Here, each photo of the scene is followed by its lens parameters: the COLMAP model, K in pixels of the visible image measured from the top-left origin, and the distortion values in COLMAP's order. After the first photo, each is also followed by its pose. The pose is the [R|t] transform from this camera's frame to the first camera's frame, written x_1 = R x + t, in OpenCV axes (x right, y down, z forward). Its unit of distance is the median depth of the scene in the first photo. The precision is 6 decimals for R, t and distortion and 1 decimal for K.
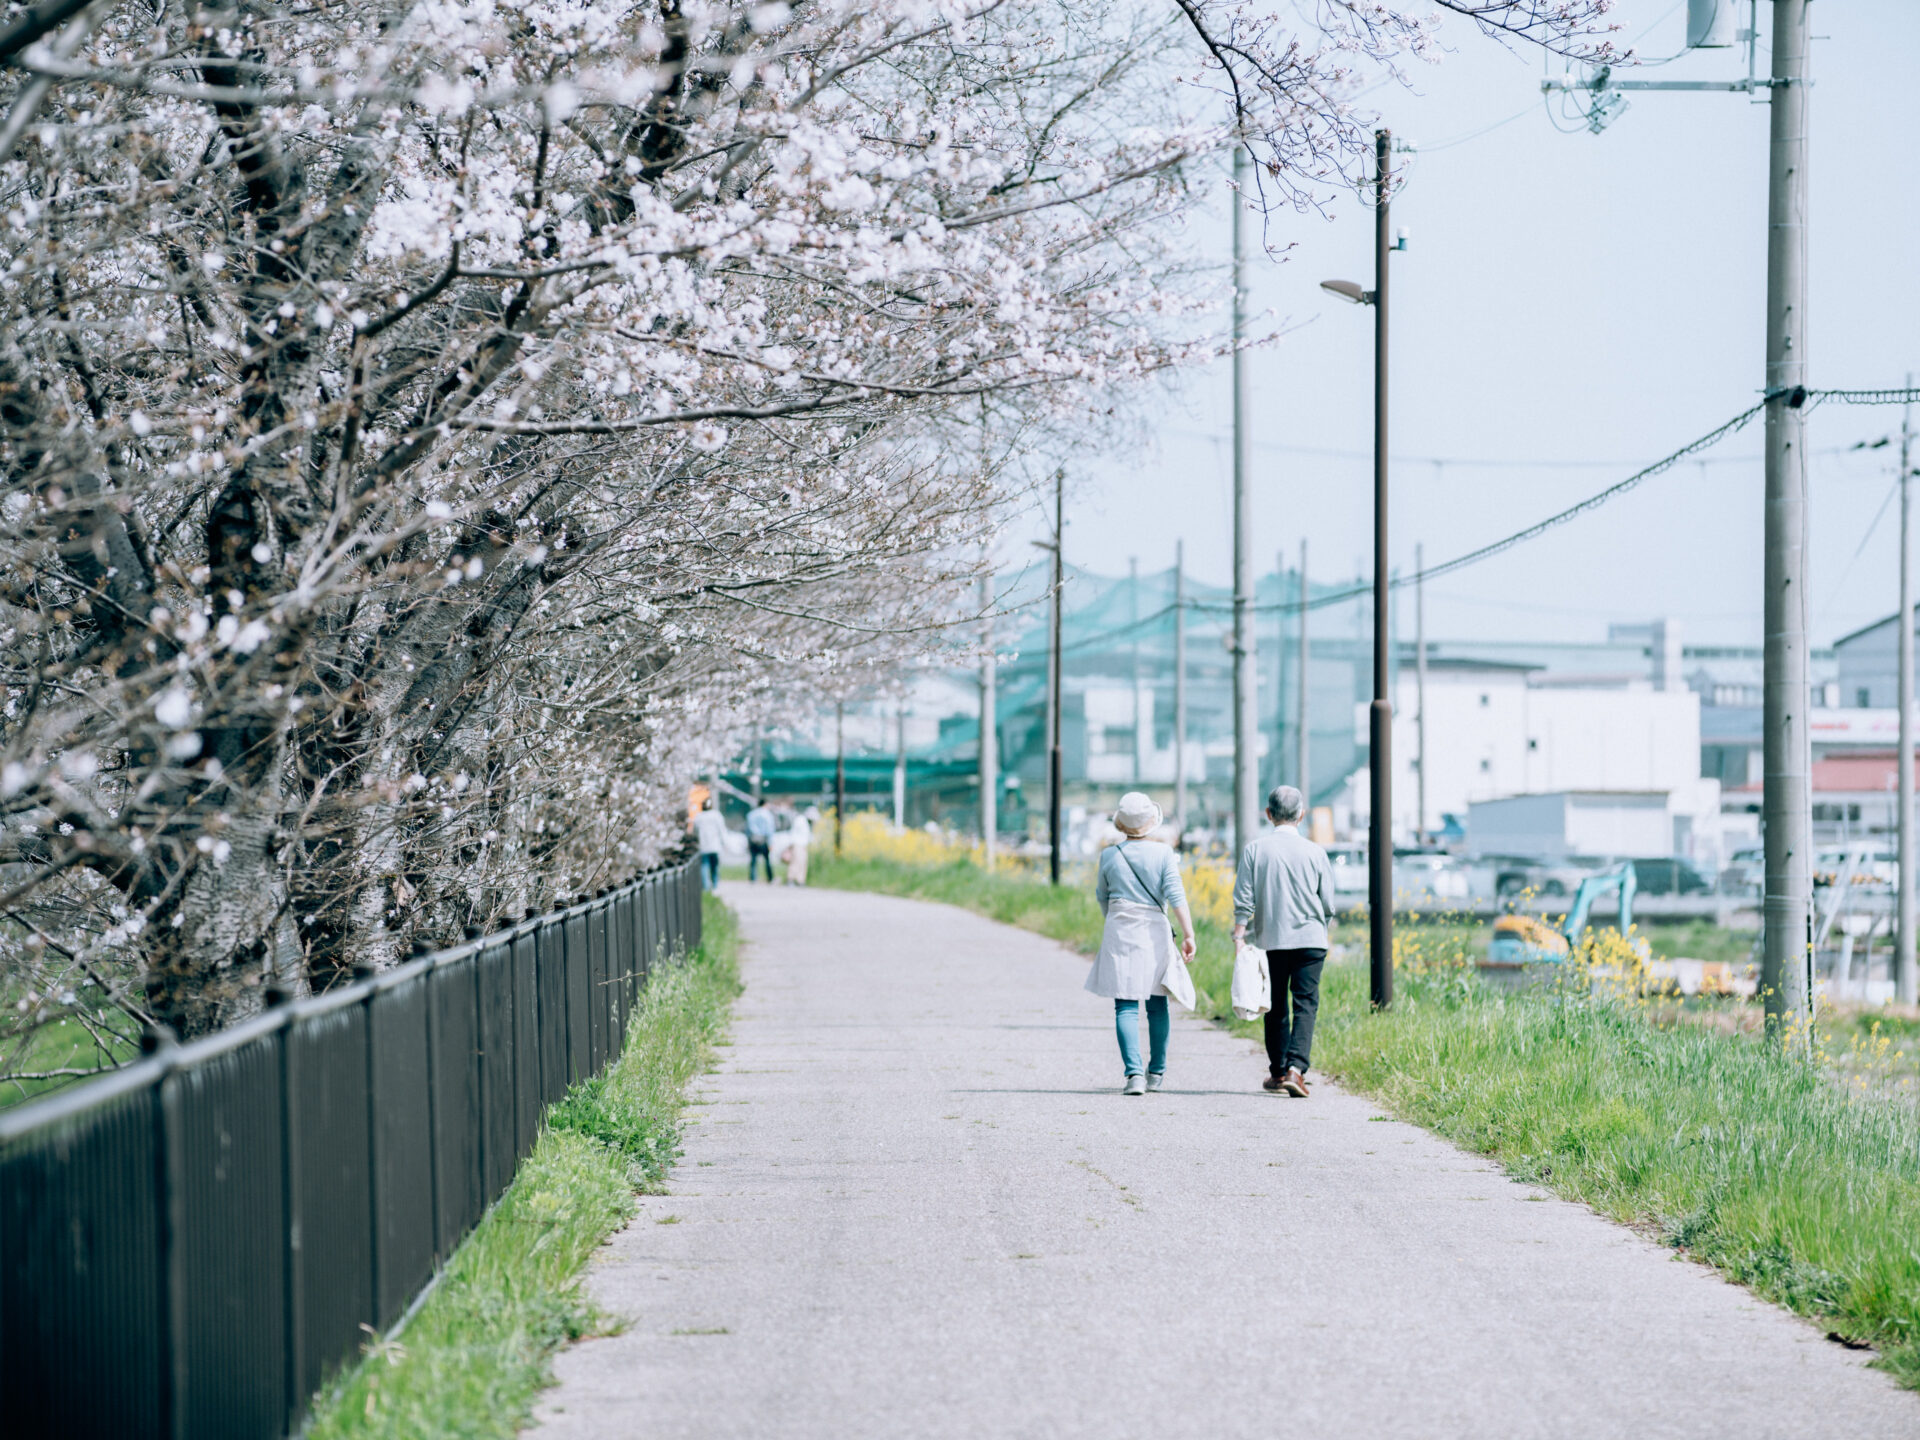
lens RADIAL K [[7941.0, 0, 960.9], [0, 7941.0, 720.0], [0, 0, 1]] dist [1.537795, 0.000000]
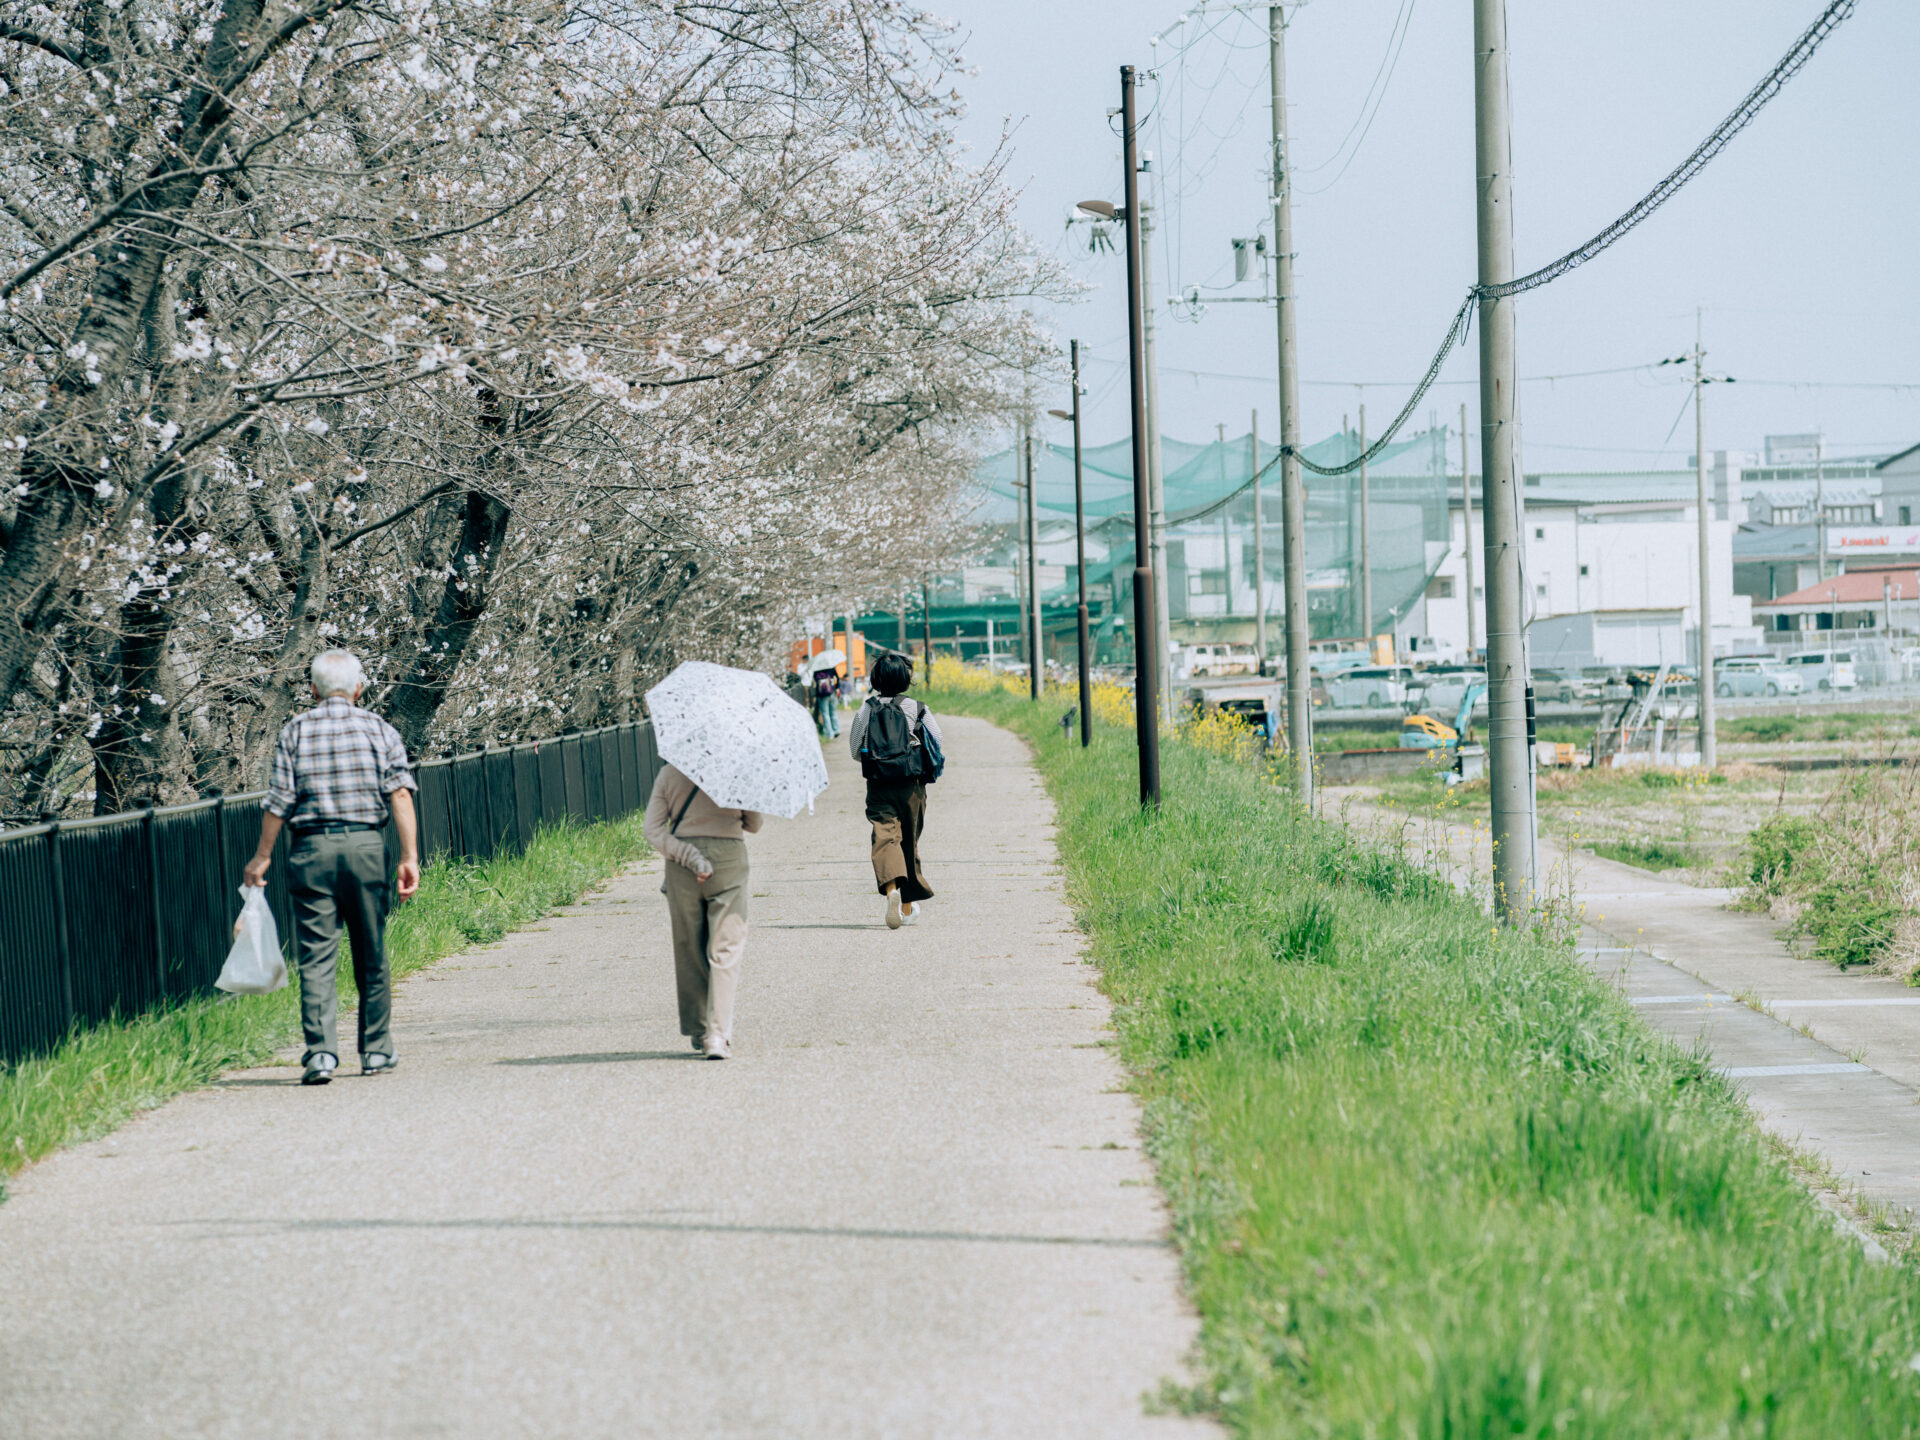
lens RADIAL K [[7941.0, 0, 959.8], [0, 7941.0, 721.5], [0, 0, 1]] dist [1.537795, 0.000000]
pose [[0.999168, -0.032757, -0.024286, 0.012159], [0.033267, 0.999228, 0.020903, -0.002974], [0.023582, -0.021694, 0.999486, -0.193776]]
